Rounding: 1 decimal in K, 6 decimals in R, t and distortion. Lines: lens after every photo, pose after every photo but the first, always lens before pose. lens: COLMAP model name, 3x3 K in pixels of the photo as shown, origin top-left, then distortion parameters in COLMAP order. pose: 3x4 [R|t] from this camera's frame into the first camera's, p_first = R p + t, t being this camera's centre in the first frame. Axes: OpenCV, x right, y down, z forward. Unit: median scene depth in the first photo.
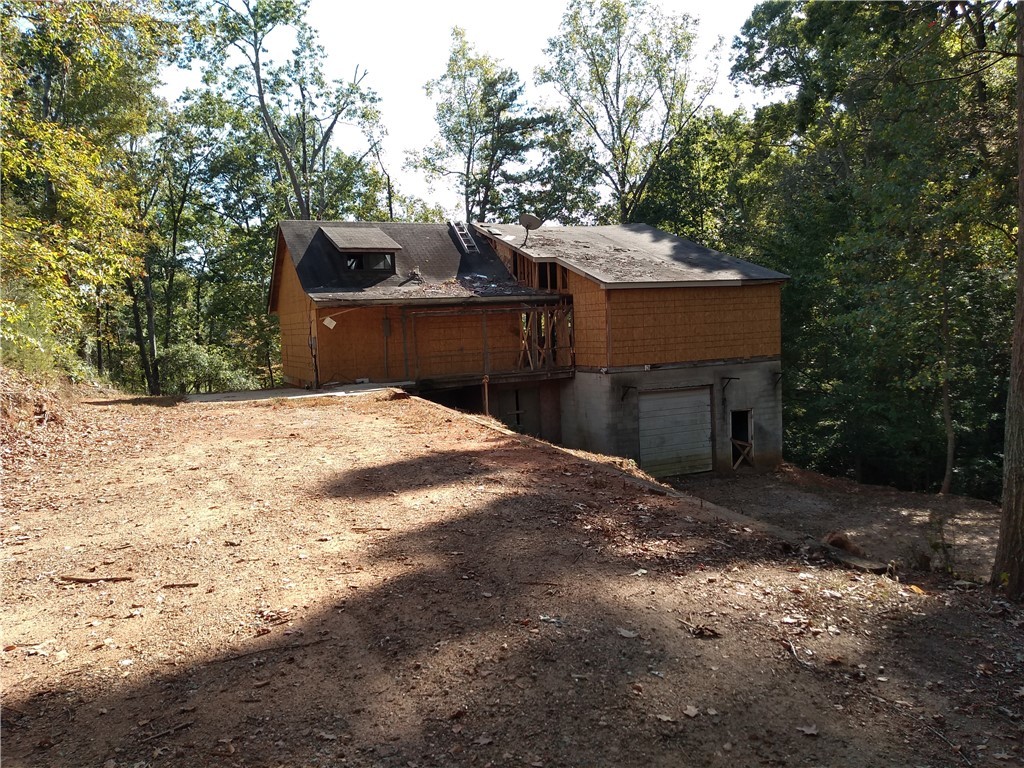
lens RADIAL K [[788.4, 0, 508.5], [0, 788.4, 392.4], [0, 0, 1]] dist [0.044917, -0.065678]
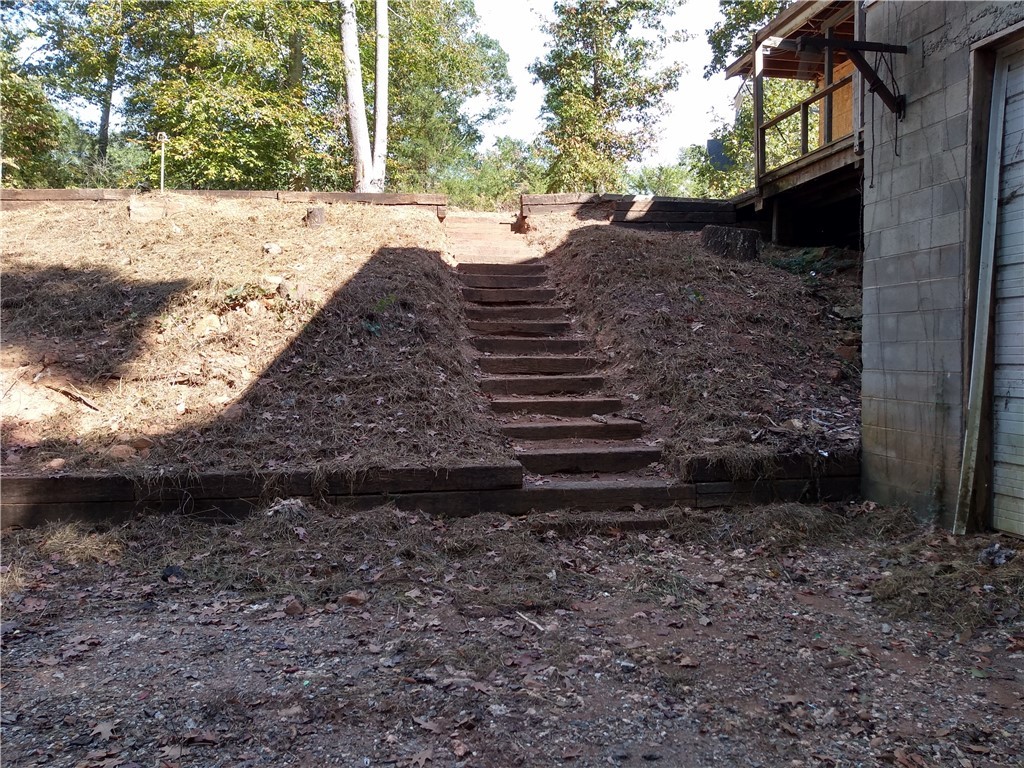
lens RADIAL K [[788.4, 0, 508.0], [0, 788.4, 386.4], [0, 0, 1]] dist [0.044917, -0.065678]
pose [[-0.226806, 0.089518, -0.969817, 0.361567], [-0.069459, 0.991745, 0.107786, 0.062832], [0.971460, 0.091809, -0.218716, 0.893916]]
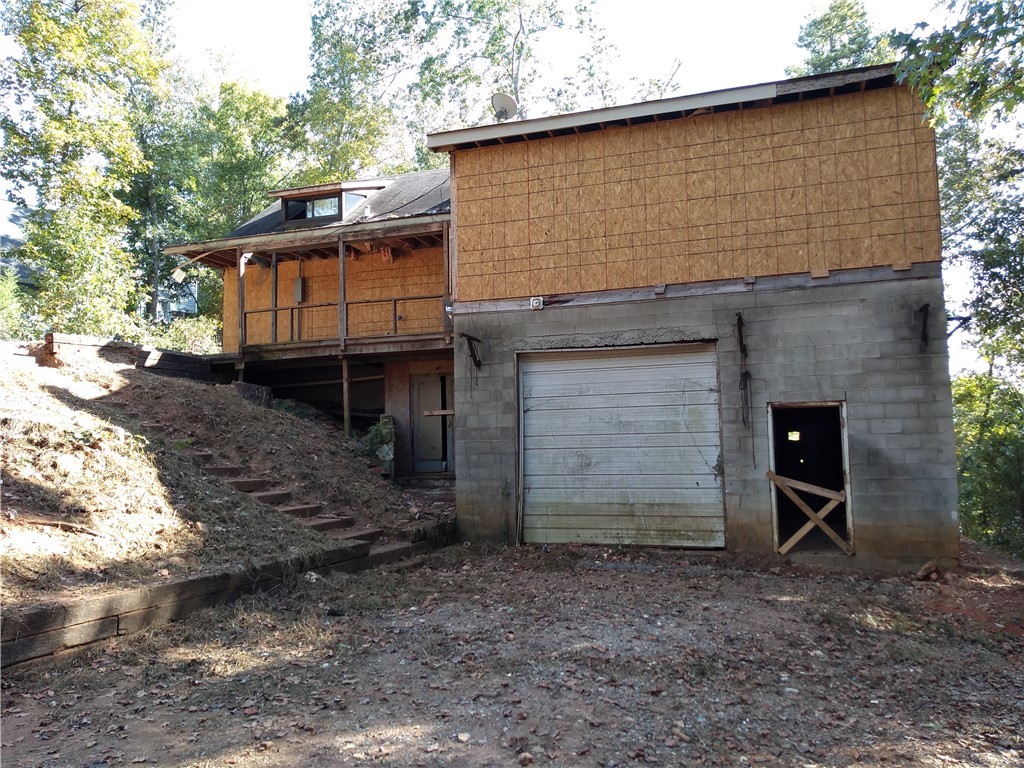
lens RADIAL K [[788.4, 0, 501.9], [0, 788.4, 386.9], [0, 0, 1]] dist [0.044917, -0.065678]
pose [[0.733292, -0.021407, -0.679576, 0.460892], [-0.074720, 0.990913, -0.111840, 0.070832], [0.675795, 0.132790, 0.725030, 0.615651]]
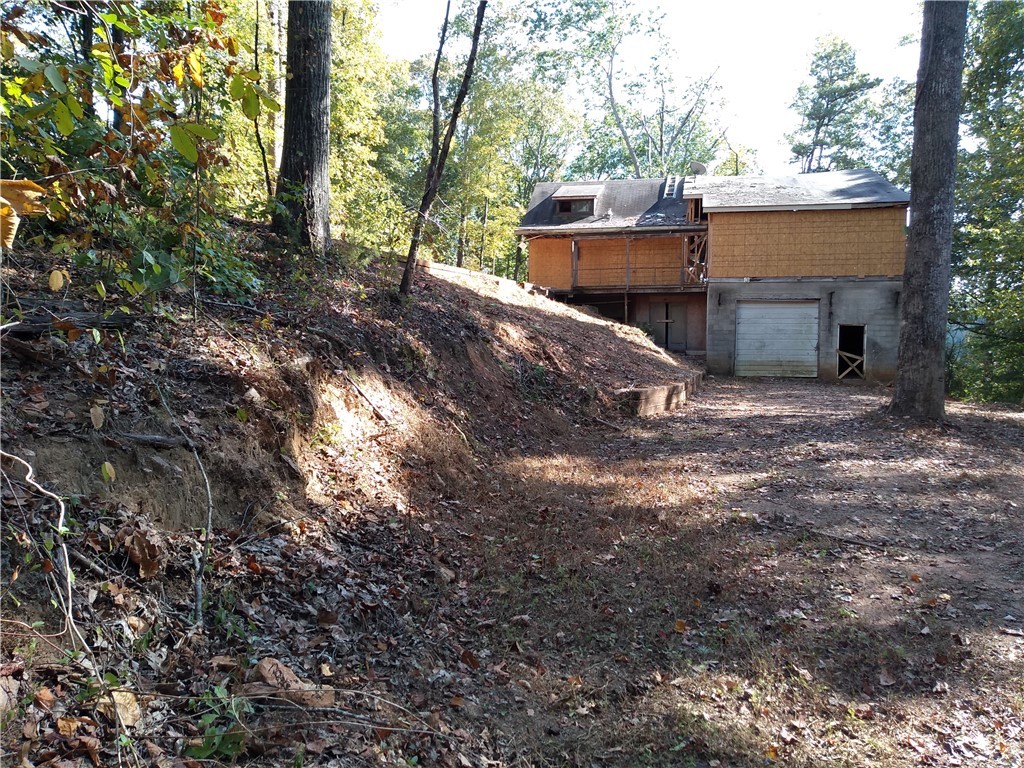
lens RADIAL K [[788.4, 0, 510.2], [0, 788.4, 379.2], [0, 0, 1]] dist [0.044917, -0.065678]
pose [[0.795867, 0.081015, -0.600027, 0.589087], [-0.095934, 0.995362, 0.007148, 0.135659], [0.597823, 0.051874, 0.799948, -0.147902]]
